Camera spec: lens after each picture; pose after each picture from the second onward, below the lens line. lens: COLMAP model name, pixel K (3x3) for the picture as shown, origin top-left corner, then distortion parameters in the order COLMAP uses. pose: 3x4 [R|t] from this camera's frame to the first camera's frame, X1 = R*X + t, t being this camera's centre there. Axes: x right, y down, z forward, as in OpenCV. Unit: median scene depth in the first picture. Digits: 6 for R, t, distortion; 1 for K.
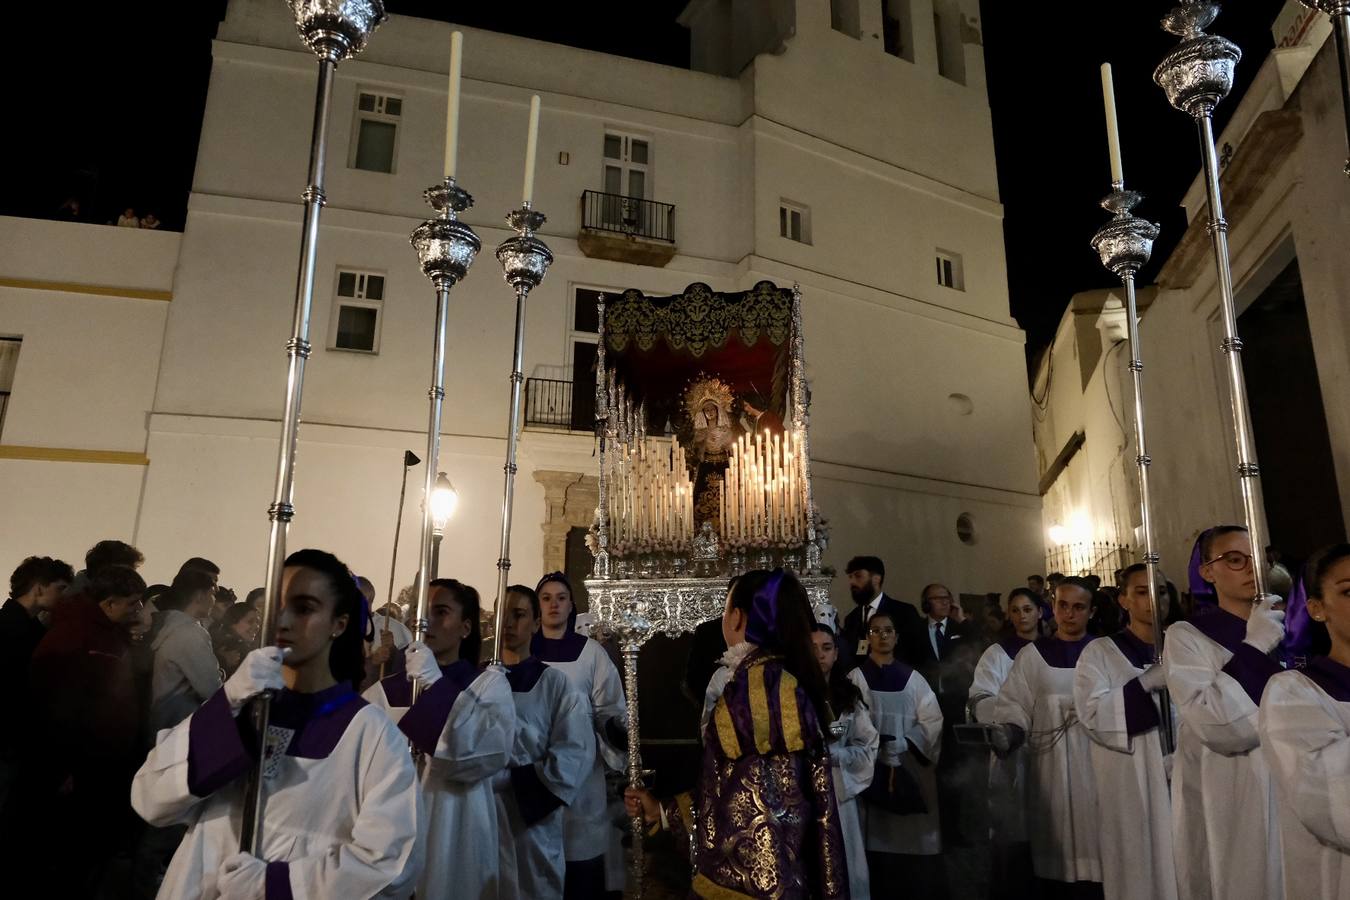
lens RADIAL K [[930.8, 0, 675.0], [0, 930.8, 450.0], [0, 0, 1]] dist [-0.002718, -0.000807]
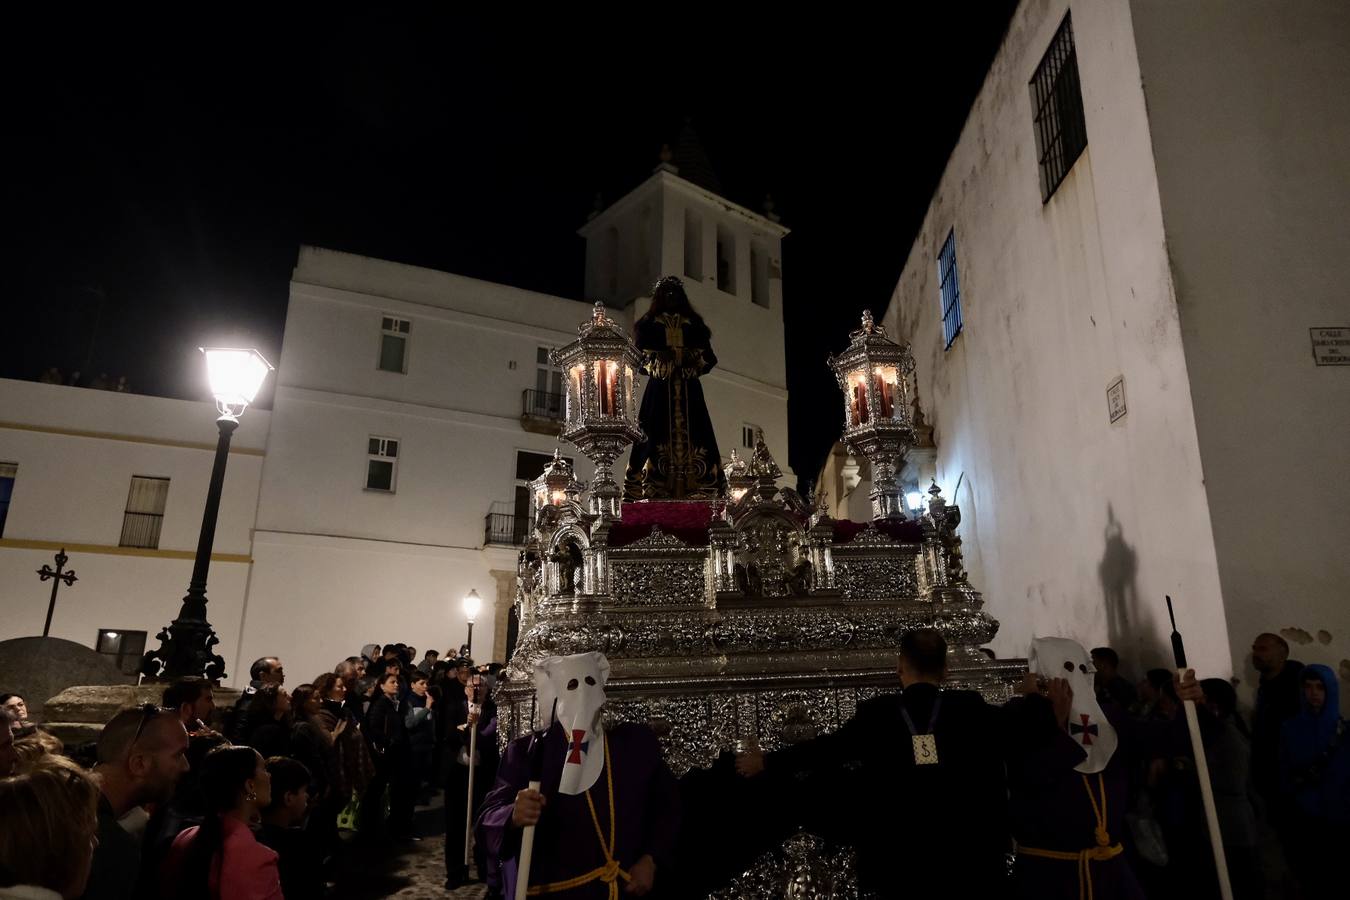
lens RADIAL K [[925.0, 0, 675.0], [0, 925.0, 450.0], [0, 0, 1]] dist [-0.005889, 0.003977]
pose [[0.983117, 0.052287, 0.175346, -0.114806], [-0.047931, 0.998430, -0.028991, -0.137097], [-0.176586, 0.020097, 0.984080, -0.572616]]
